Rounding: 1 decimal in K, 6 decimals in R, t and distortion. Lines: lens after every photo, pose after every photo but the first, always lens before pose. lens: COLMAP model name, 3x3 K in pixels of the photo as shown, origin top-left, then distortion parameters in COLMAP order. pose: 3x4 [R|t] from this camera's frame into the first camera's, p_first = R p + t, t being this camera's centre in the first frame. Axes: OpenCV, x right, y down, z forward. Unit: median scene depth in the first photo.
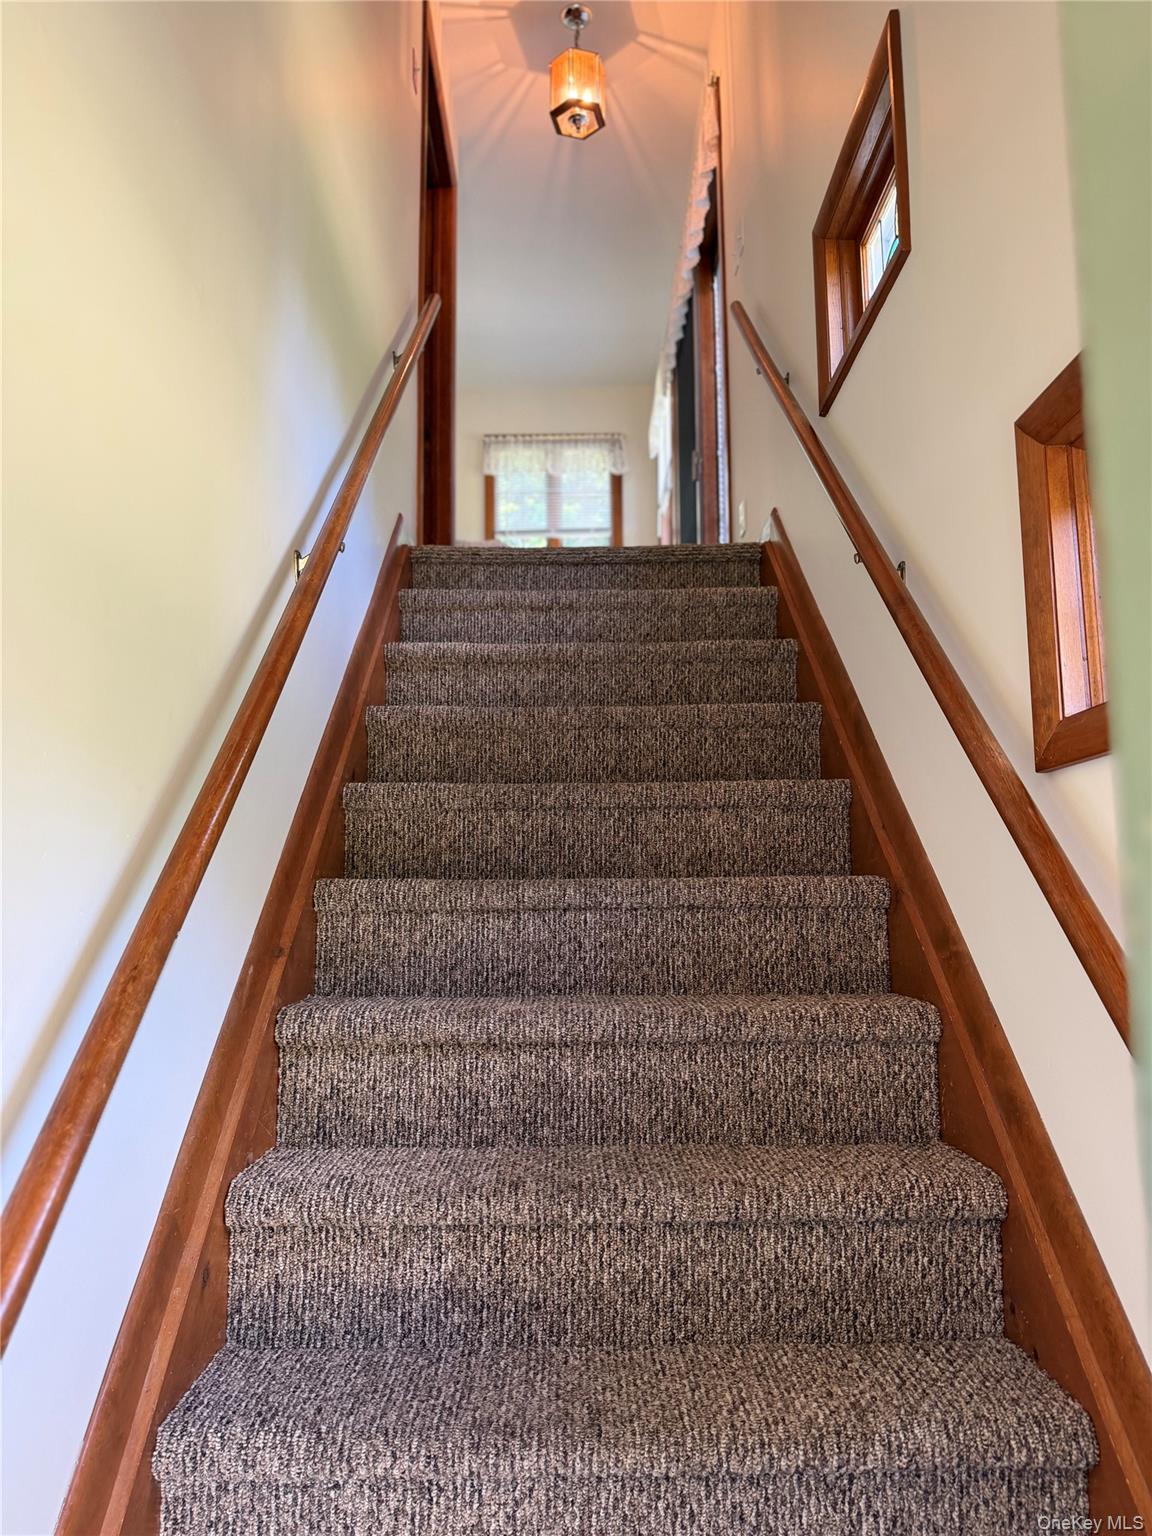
lens RADIAL K [[1076.8, 0, 574.1], [0, 1076.8, 769.4], [0, 0, 1]] dist [0.055782, 0.000381]
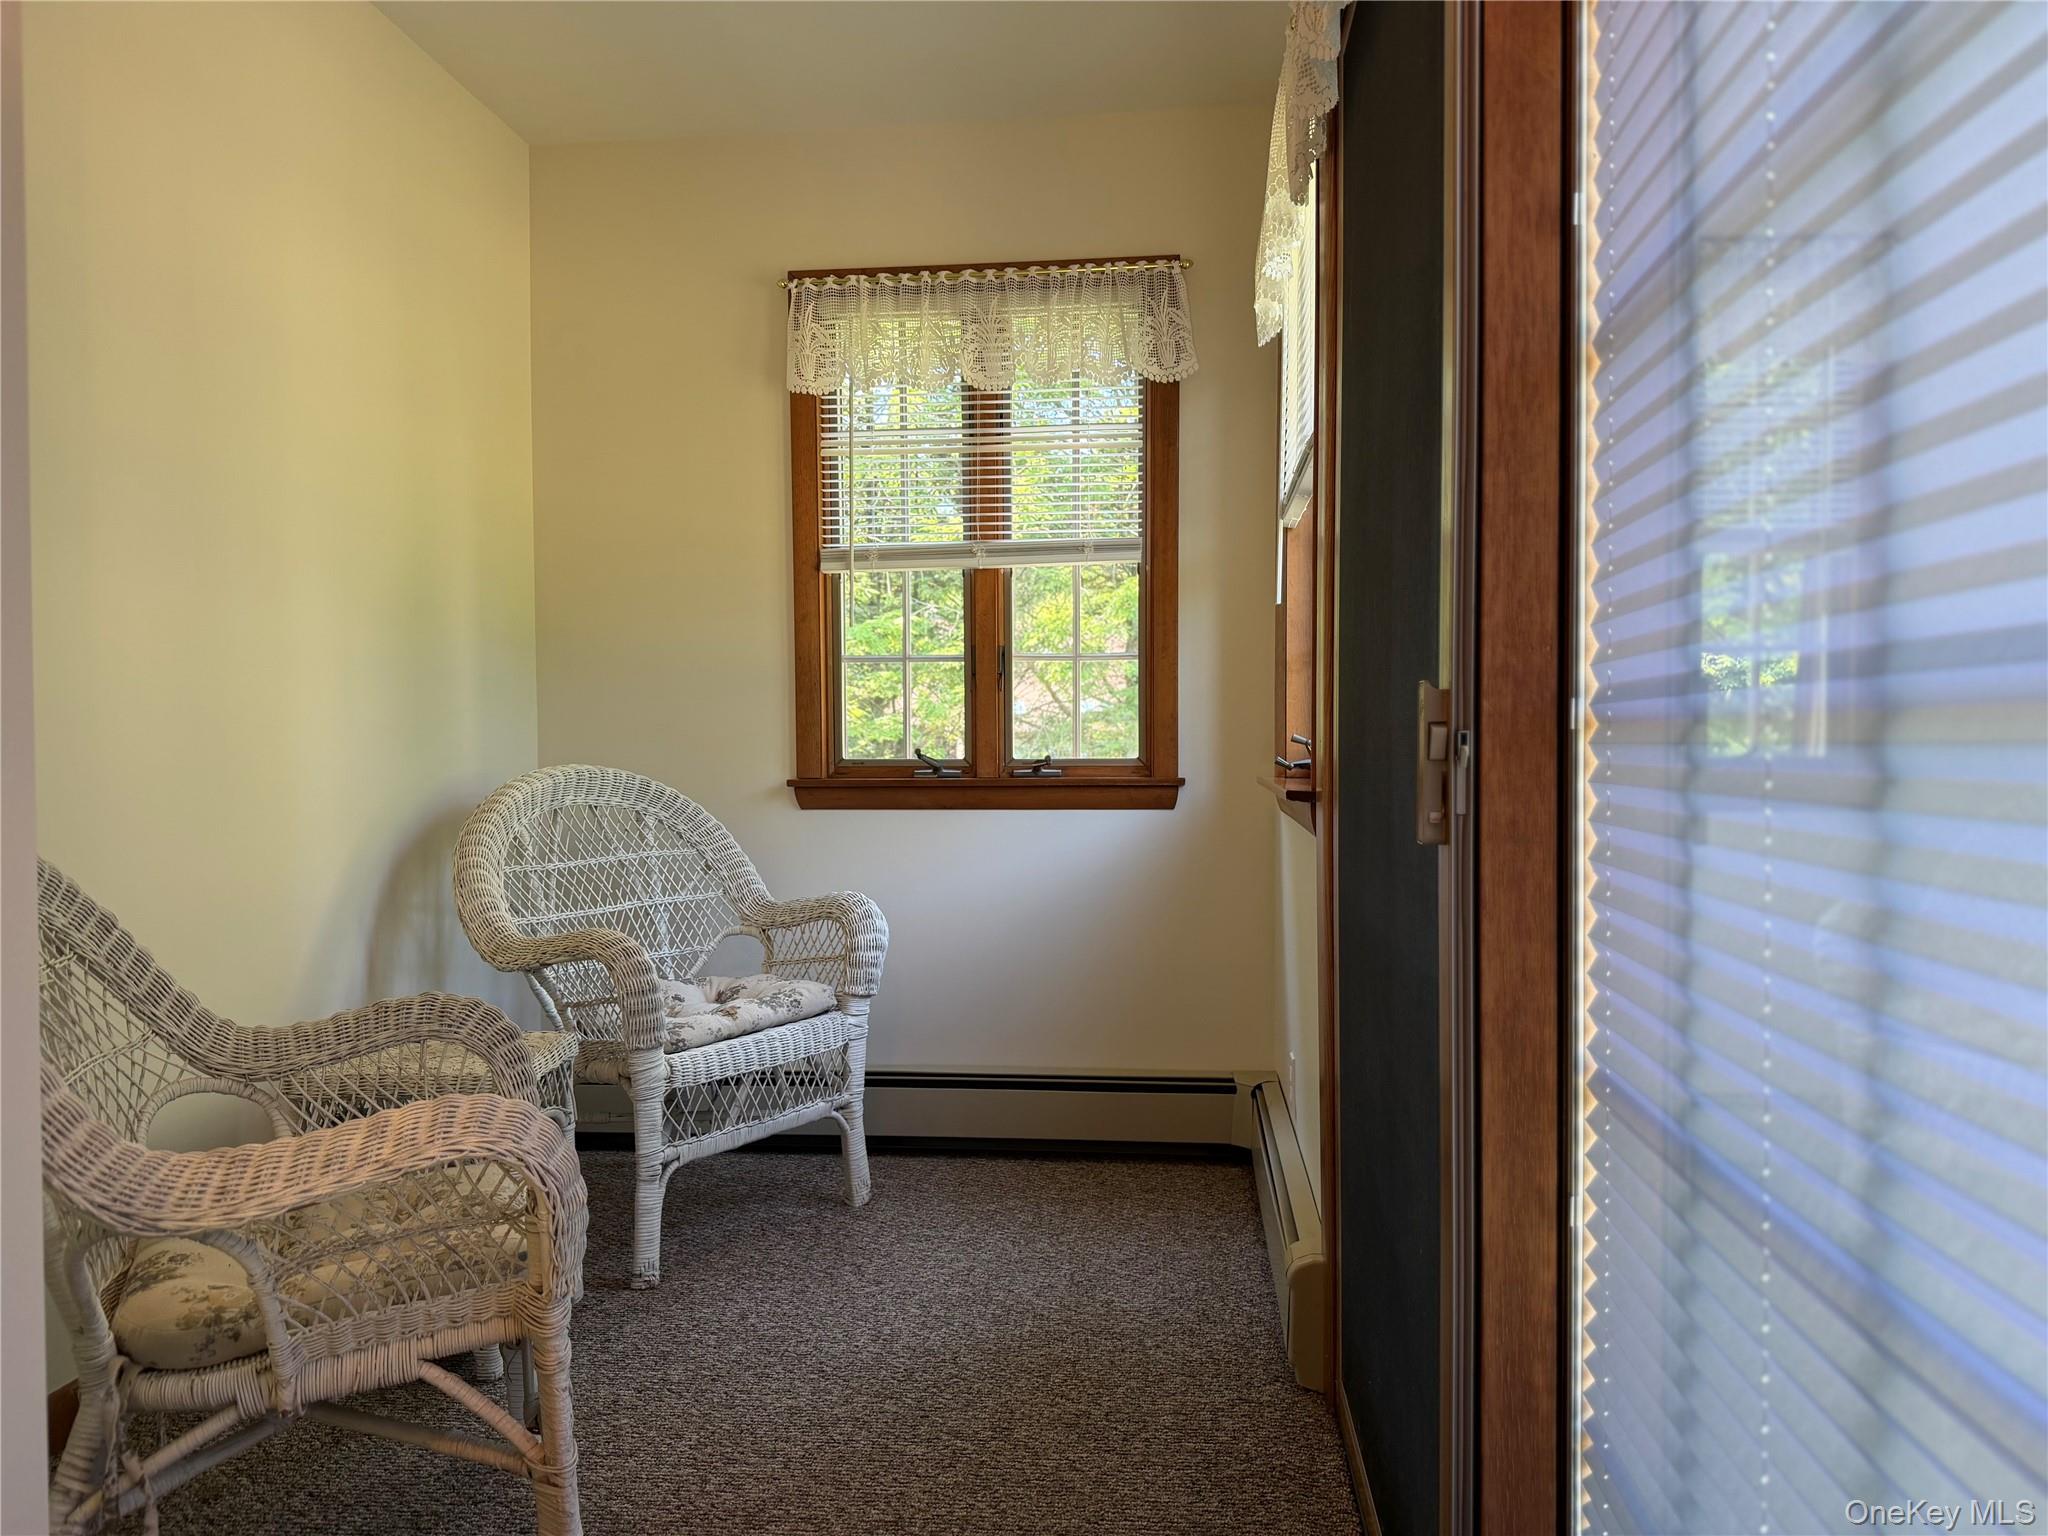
lens RADIAL K [[1435.8, 0, 1029.6], [0, 1435.8, 770.1], [0, 0, 1]] dist [0.055782, 0.000381]
pose [[0.993775, 0.004086, -0.111334, 0.049217], [0.013563, 0.987457, 0.157307, -0.223718], [0.110580, -0.157837, 0.981254, 0.524518]]
